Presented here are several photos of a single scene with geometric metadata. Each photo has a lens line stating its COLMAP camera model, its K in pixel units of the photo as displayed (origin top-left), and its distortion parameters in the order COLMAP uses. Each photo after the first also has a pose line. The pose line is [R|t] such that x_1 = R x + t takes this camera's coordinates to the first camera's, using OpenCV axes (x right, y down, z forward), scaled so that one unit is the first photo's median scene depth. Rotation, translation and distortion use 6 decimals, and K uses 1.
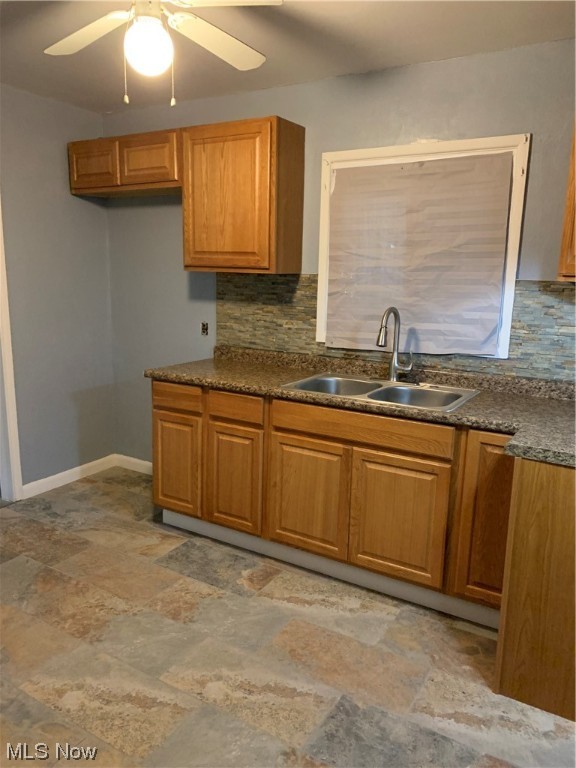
lens RADIAL K [[585.1, 0, 280.0], [0, 585.1, 383.5], [0, 0, 1]] dist [0.042552, -0.033992]
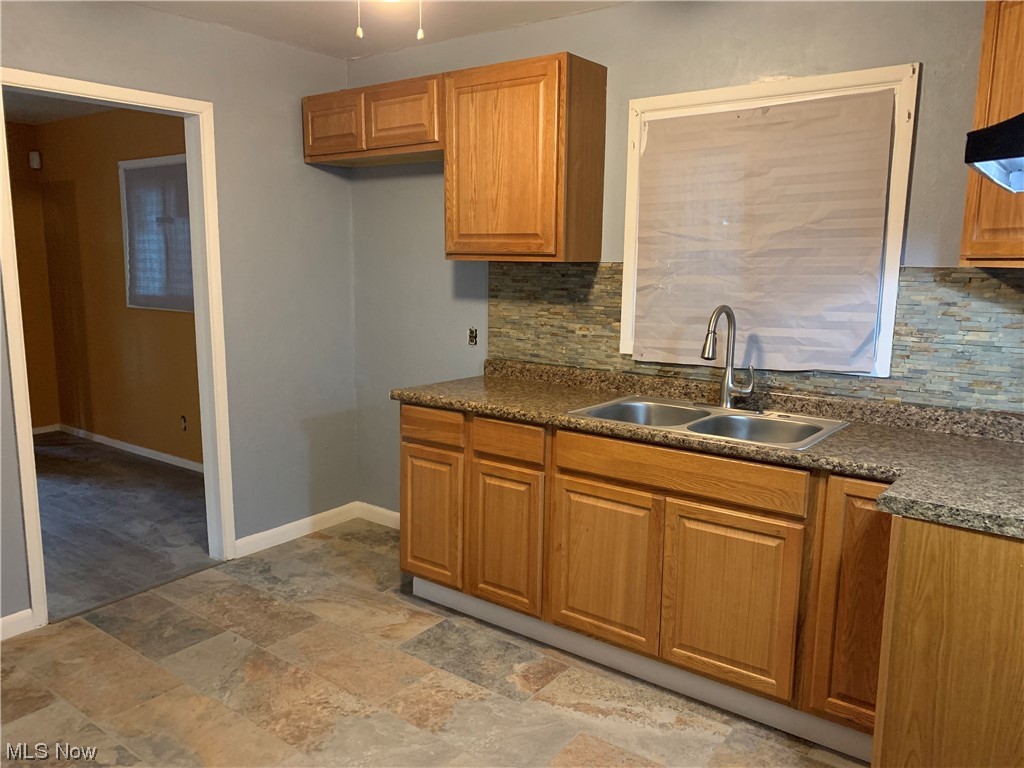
lens RADIAL K [[780.1, 0, 512.8], [0, 780.1, 388.2], [0, 0, 1]] dist [0.042552, -0.033992]
pose [[0.995351, 0.007698, -0.096008, 0.025441], [-0.010866, 0.999412, -0.032512, 0.006254], [0.095701, 0.033404, 0.994849, 0.014036]]
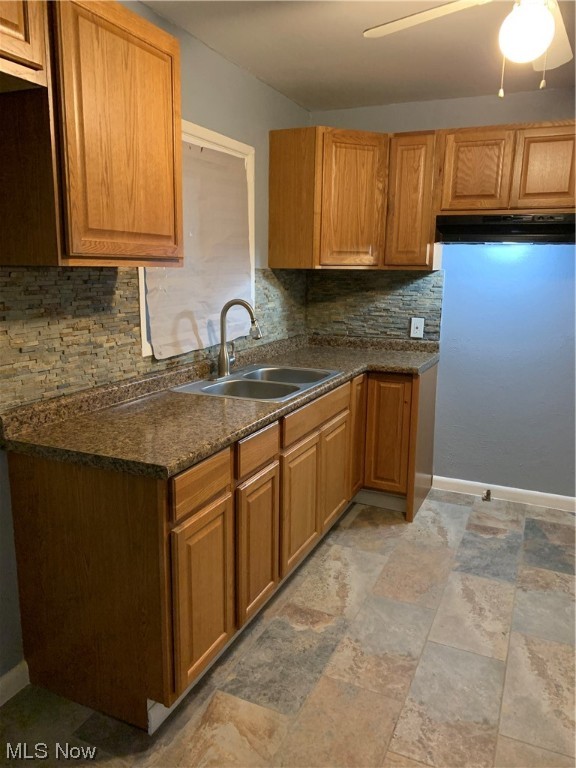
lens RADIAL K [[585.1, 0, 285.9], [0, 585.1, 385.5], [0, 0, 1]] dist [0.042552, -0.033992]
pose [[-0.123076, -0.223023, 0.967012, -0.797233], [0.170622, 0.955155, 0.242005, -0.215545], [-0.977620, 0.194778, -0.079504, 1.027044]]
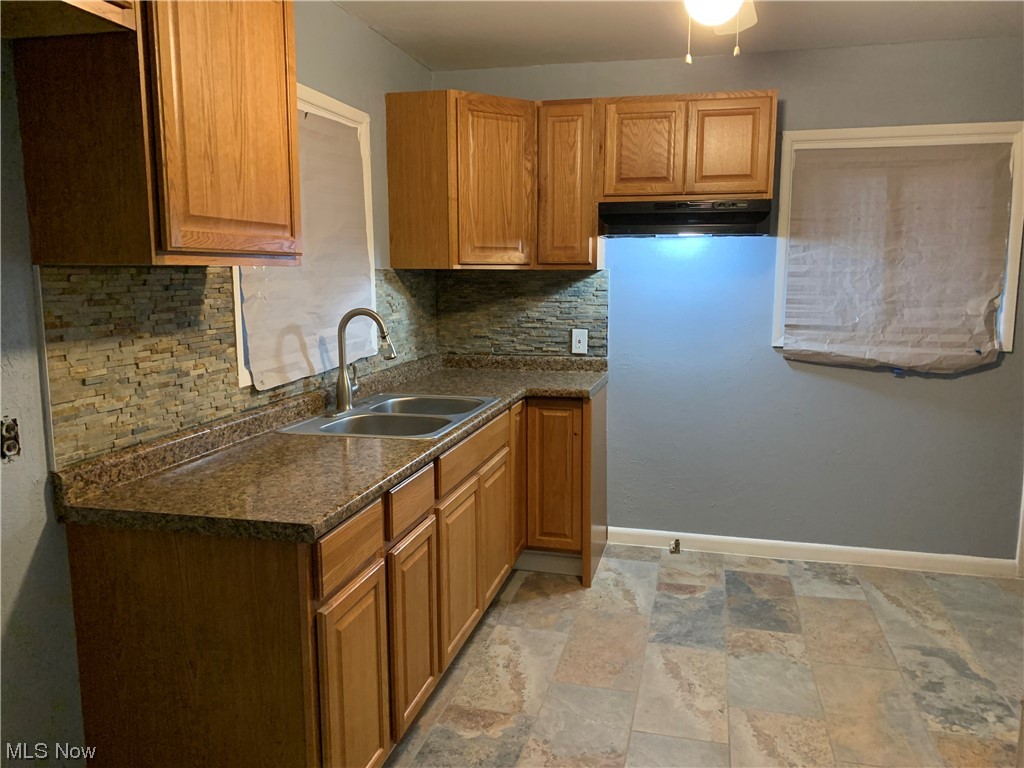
lens RADIAL K [[780.1, 0, 517.7], [0, 780.1, 385.6], [0, 0, 1]] dist [0.042552, -0.033992]
pose [[-0.301517, -0.162114, 0.939578, -0.819667], [0.173247, 0.959720, 0.221186, -0.221557], [-0.937589, 0.229470, -0.261286, 1.095656]]
